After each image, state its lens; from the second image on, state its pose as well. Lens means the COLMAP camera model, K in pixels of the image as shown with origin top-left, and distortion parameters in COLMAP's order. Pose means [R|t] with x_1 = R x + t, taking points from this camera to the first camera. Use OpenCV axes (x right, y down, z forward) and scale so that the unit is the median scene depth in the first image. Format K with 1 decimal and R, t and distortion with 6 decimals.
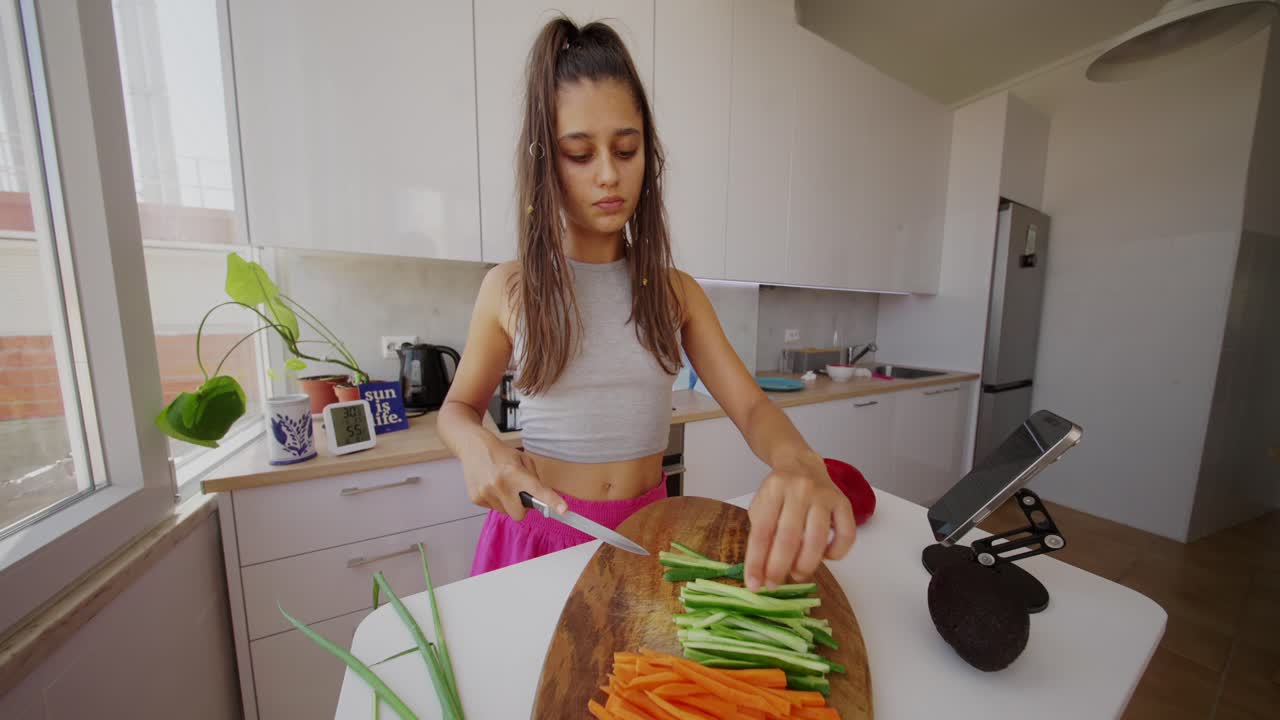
lens RADIAL K [[369.2, 0, 640.0], [0, 369.2, 360.0], [0, 0, 1]] dist [0.000711, -0.000081]
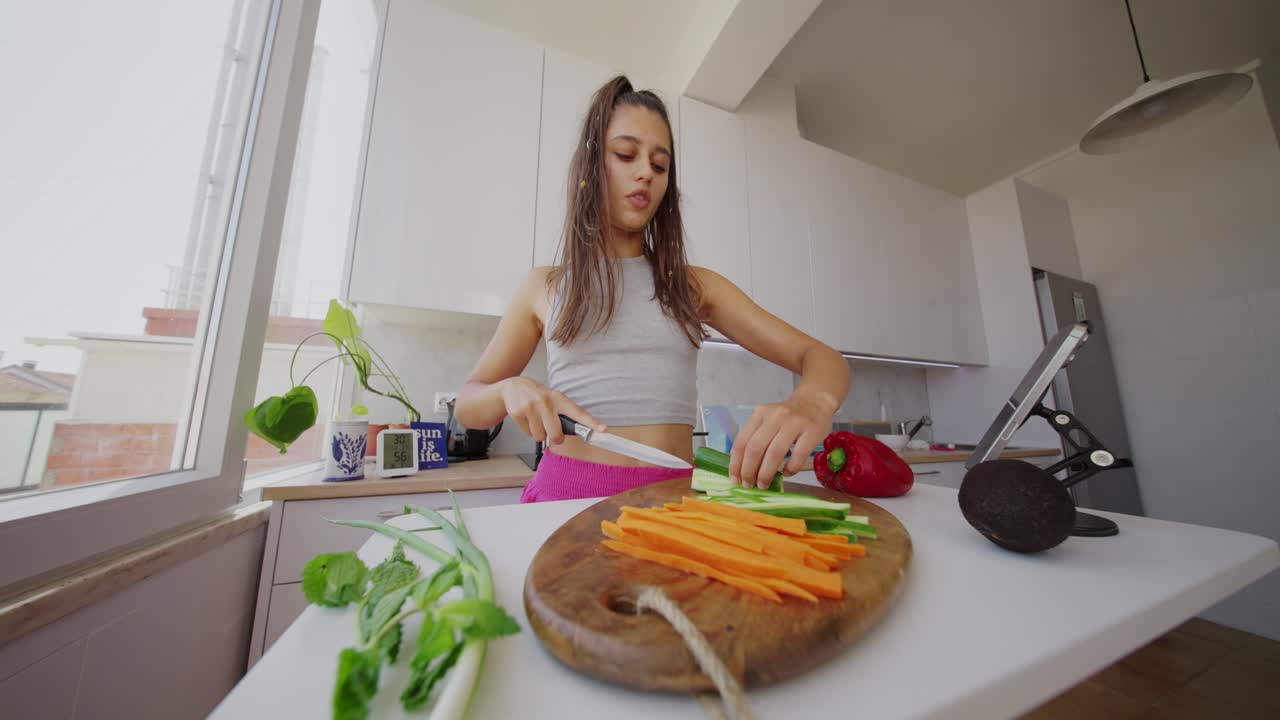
lens RADIAL K [[367.7, 0, 640.0], [0, 367.7, 360.0], [0, 0, 1]] dist [-0.001158, -0.000005]
pose [[0.994807, -0.021450, -0.099493, 0.020104], [-0.005234, 0.965465, -0.260482, 0.210262], [0.101644, 0.259650, 0.960339, -0.013195]]
